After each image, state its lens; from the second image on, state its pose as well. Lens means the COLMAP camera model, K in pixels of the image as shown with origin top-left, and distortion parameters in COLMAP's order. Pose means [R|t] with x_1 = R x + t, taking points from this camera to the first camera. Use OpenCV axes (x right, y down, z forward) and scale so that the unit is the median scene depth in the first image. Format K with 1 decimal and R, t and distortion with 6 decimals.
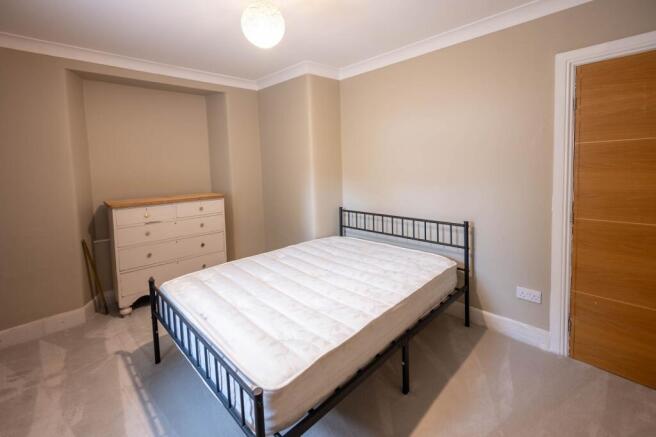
lens RADIAL K [[280.2, 0, 327.9], [0, 280.2, 219.0], [0, 0, 1]] dist [-0.002538, -0.000348]
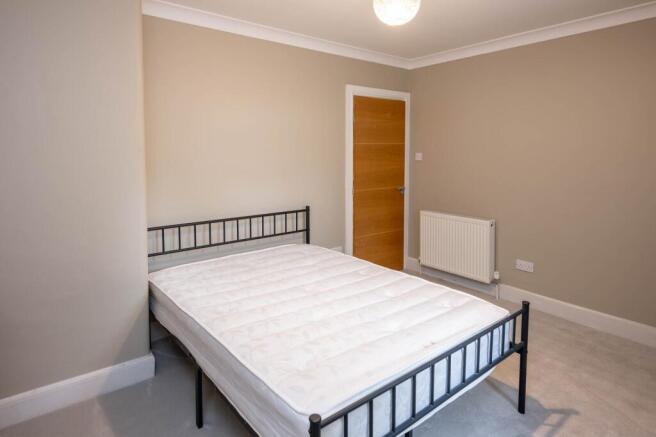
lens RADIAL K [[372.9, 0, 327.7], [0, 372.9, 218.2], [0, 0, 1]] dist [0.000955, 0.000297]
pose [[0.104096, -0.160574, 0.981519, -1.182530], [0.177743, 0.973997, 0.140493, -0.169266], [-0.978556, 0.159833, 0.129930, 0.874286]]
